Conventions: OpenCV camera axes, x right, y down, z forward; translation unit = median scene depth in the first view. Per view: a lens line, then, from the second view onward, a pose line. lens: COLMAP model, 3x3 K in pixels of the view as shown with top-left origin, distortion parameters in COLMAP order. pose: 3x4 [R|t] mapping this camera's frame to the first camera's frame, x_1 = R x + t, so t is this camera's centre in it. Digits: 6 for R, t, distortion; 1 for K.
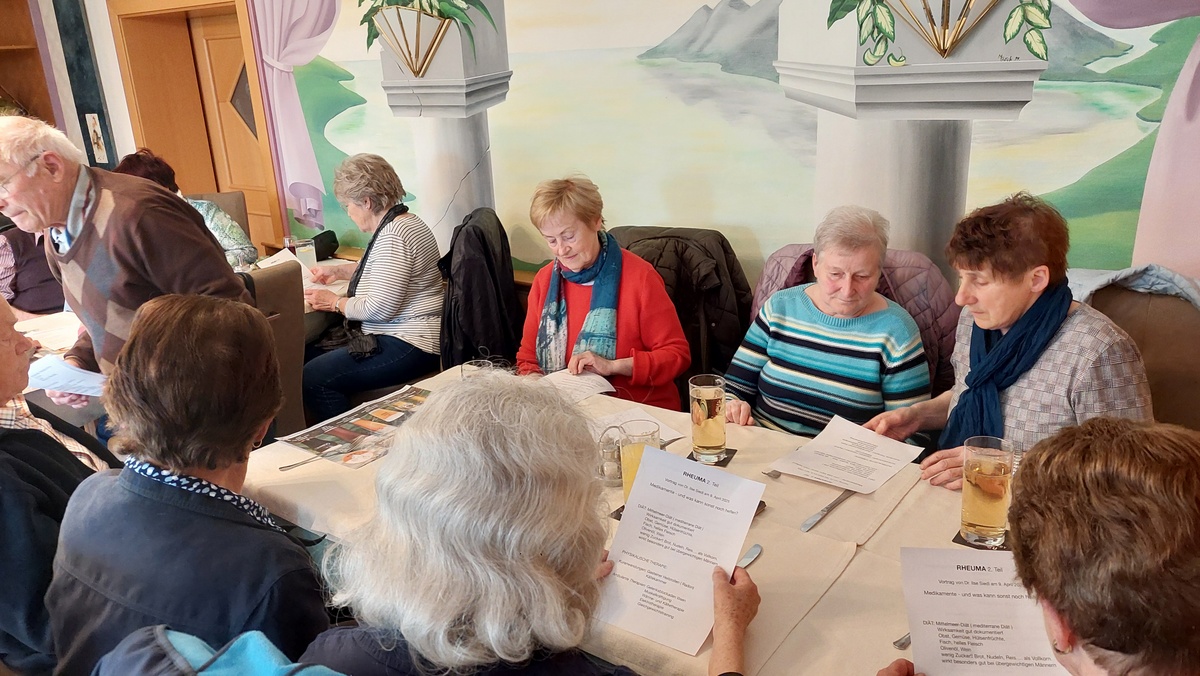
lens RADIAL K [[869.7, 0, 601.1], [0, 869.7, 338.2], [0, 0, 1]] dist [0.032321, -0.054913]
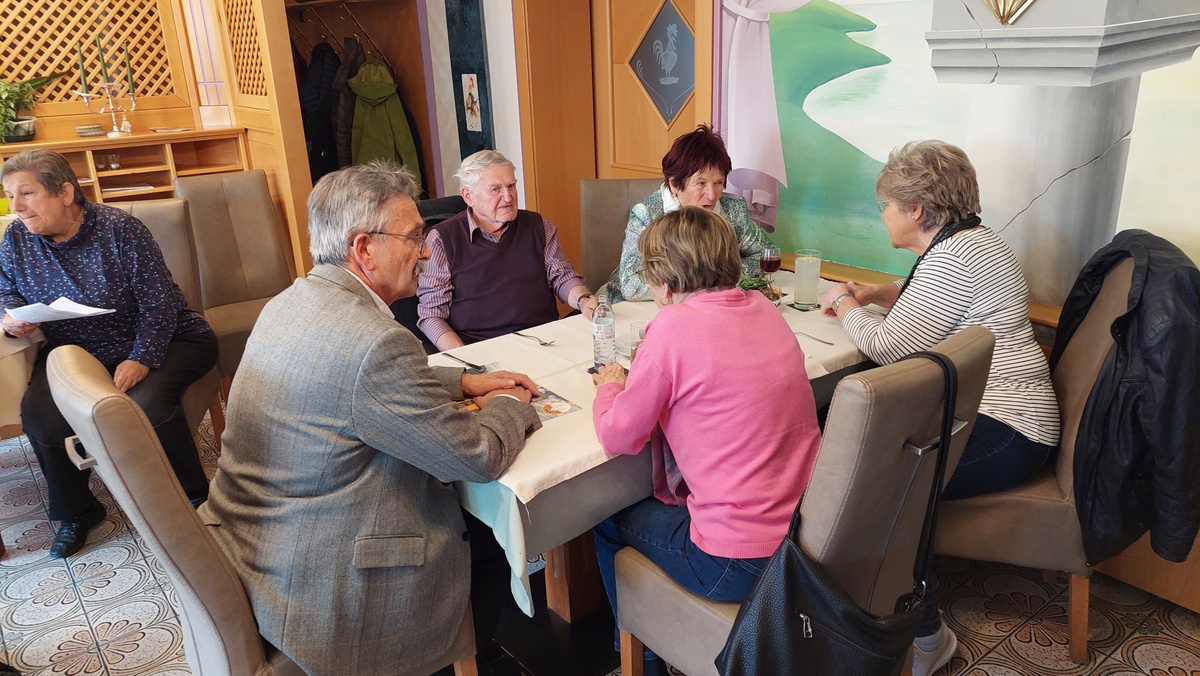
lens RADIAL K [[855.0, 0, 605.8], [0, 855.0, 340.3], [0, 0, 1]] dist [0.050652, -0.052967]
pose [[0.967856, 0.091574, -0.234241, -0.294919], [-0.082581, 0.995431, 0.047939, -0.055449], [0.237561, -0.027054, 0.970996, 0.240670]]
